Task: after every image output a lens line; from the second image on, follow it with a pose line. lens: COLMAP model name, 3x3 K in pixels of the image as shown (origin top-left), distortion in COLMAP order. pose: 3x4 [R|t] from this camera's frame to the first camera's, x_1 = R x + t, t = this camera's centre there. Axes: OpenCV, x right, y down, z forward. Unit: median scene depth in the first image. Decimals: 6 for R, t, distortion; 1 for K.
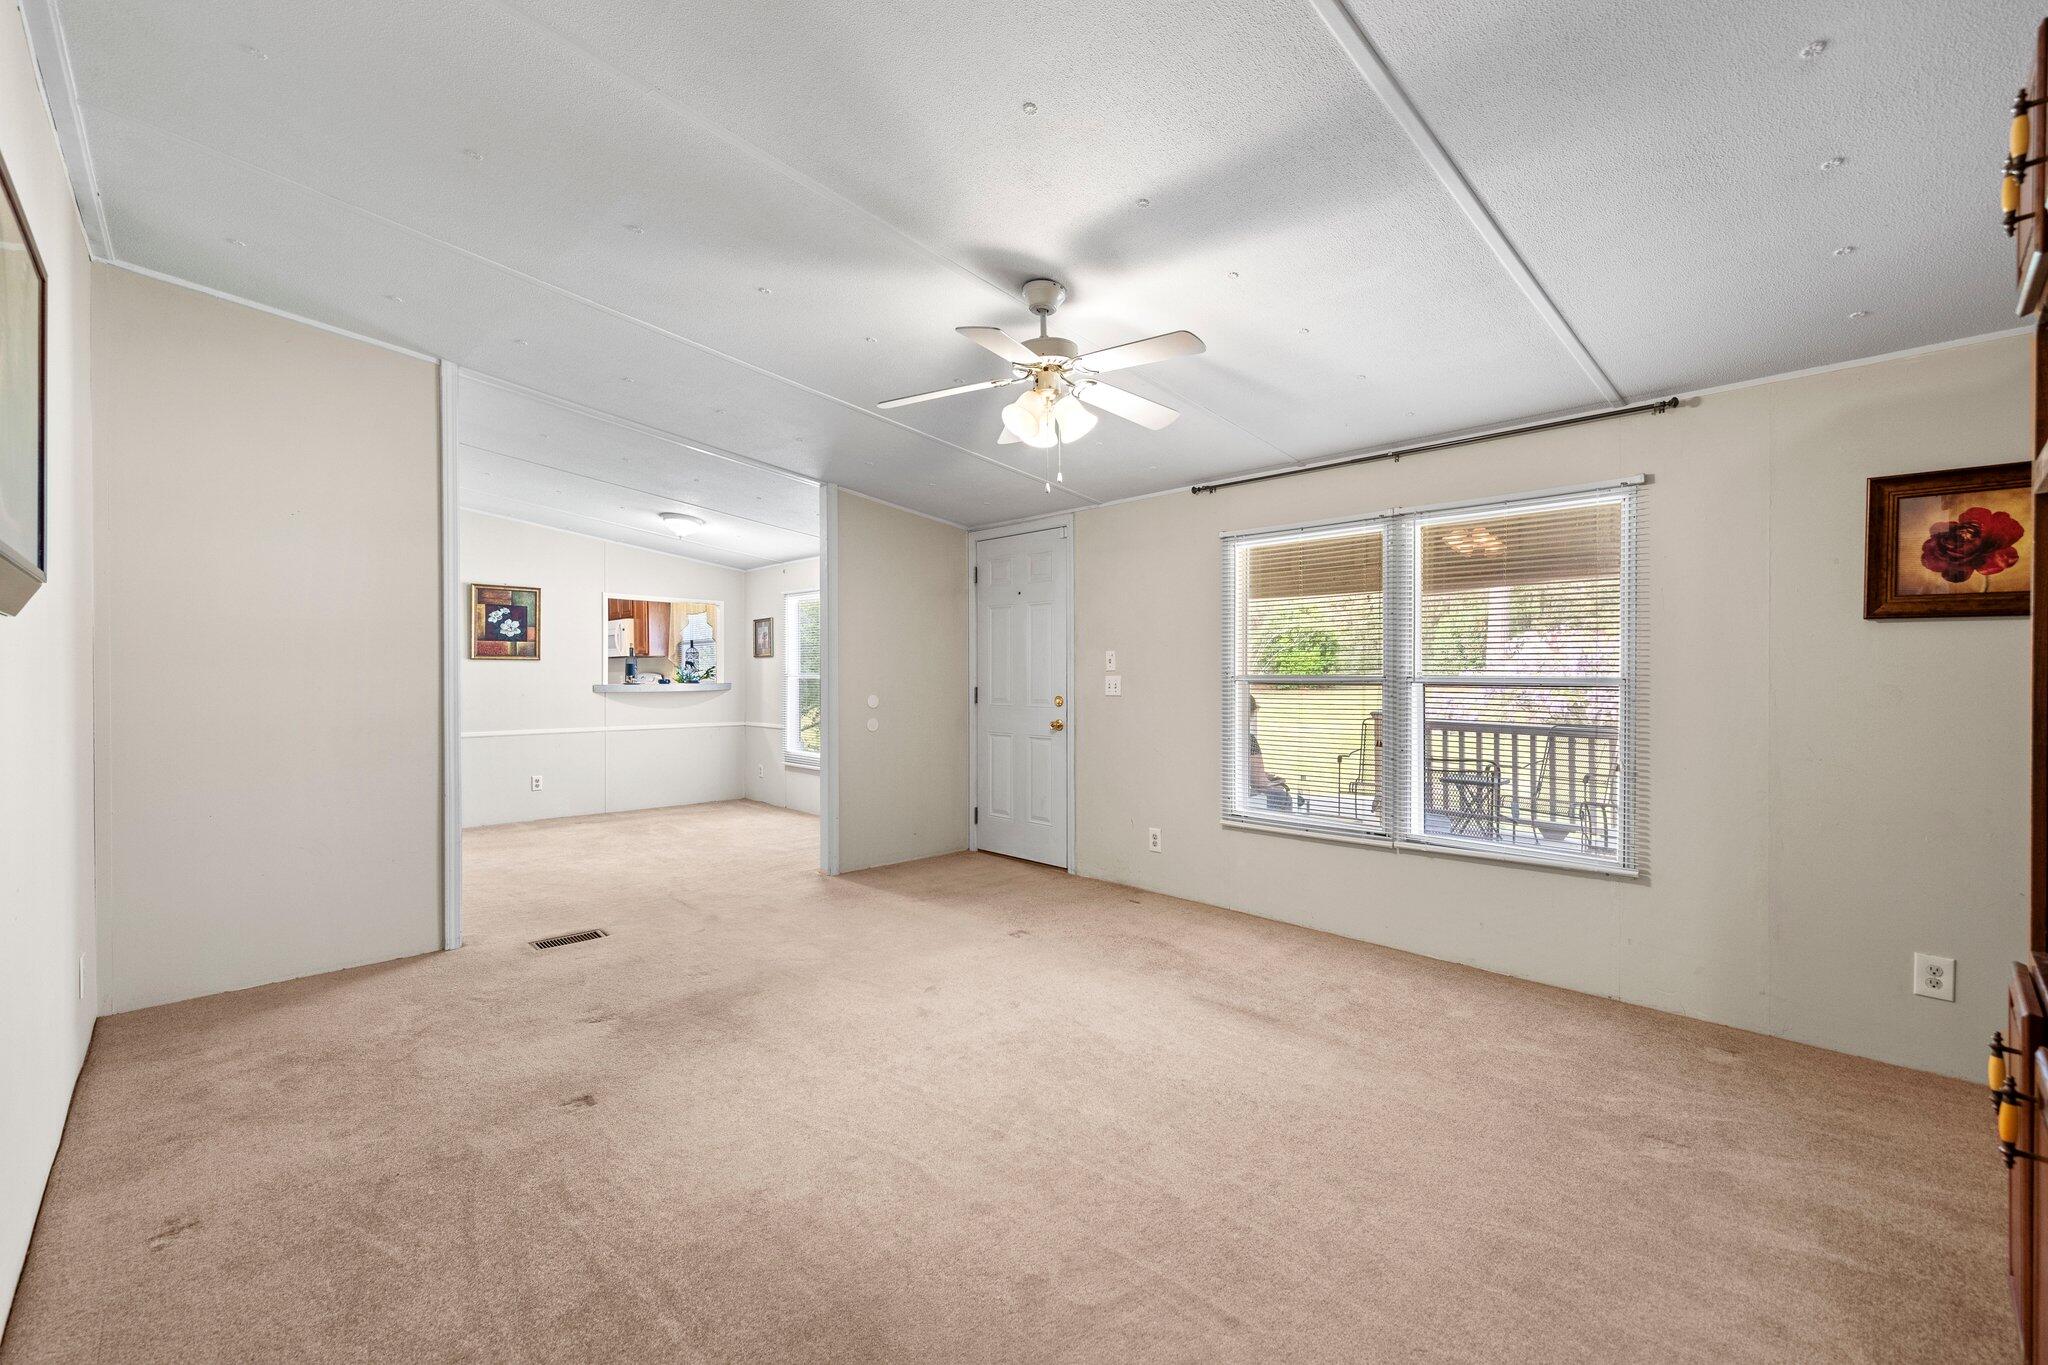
lens RADIAL K [[847.4, 0, 1028.2], [0, 847.4, 672.4], [0, 0, 1]] dist [0.002008, 0.000091]
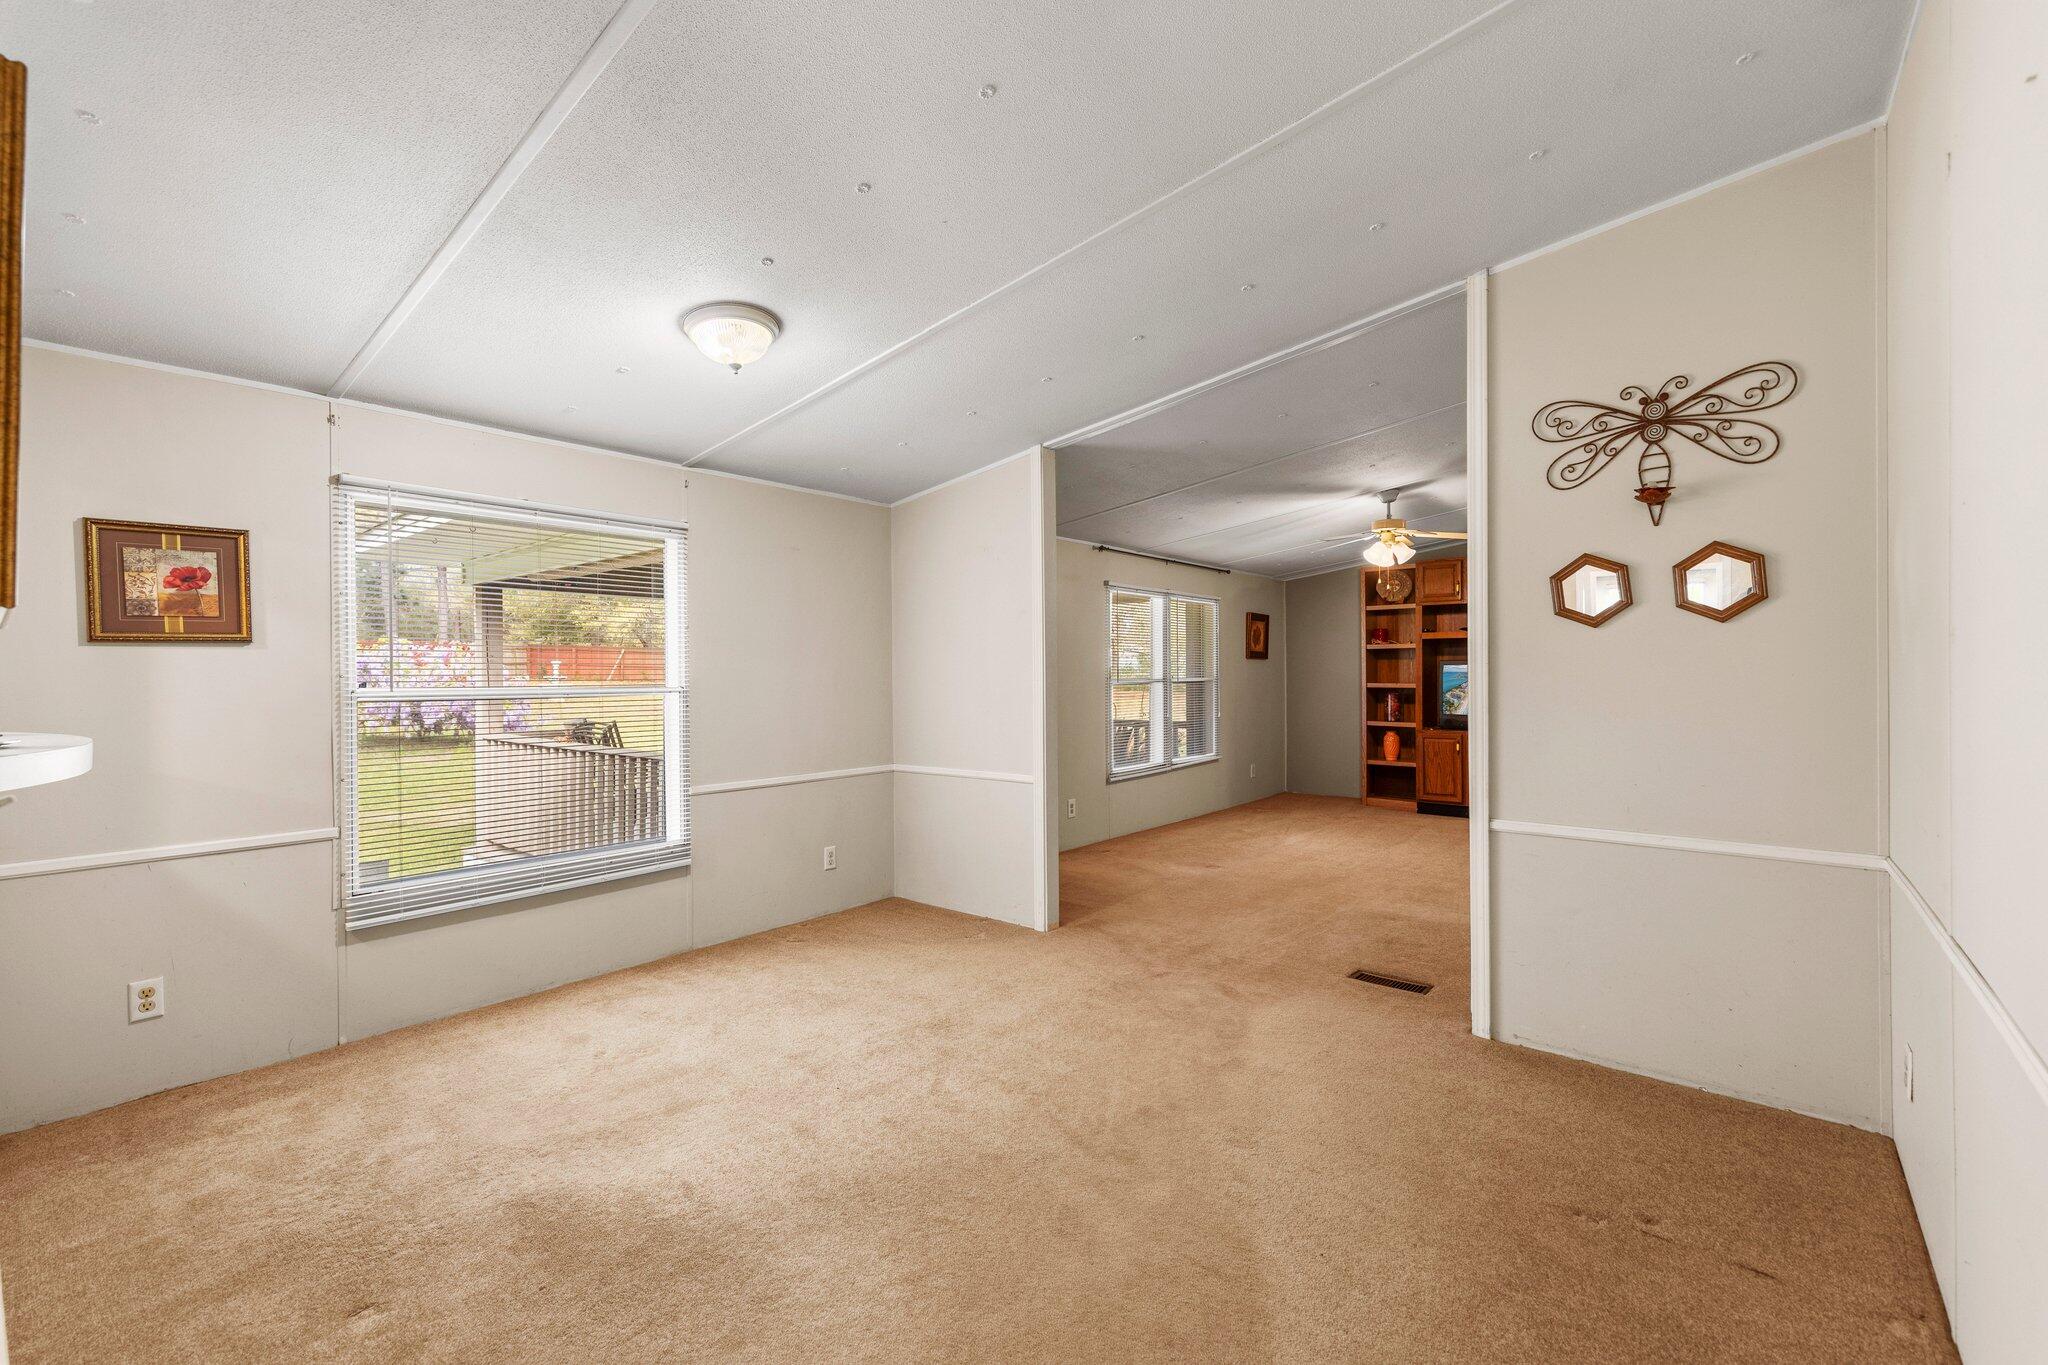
lens RADIAL K [[847.4, 0, 1033.5], [0, 847.4, 671.5], [0, 0, 1]] dist [0.002008, 0.000091]
pose [[-0.097587, 0.007905, 0.995196, -0.775445], [0.011609, 0.999909, -0.006804, -0.000947], [-0.995159, 0.010889, -0.097670, 0.817304]]
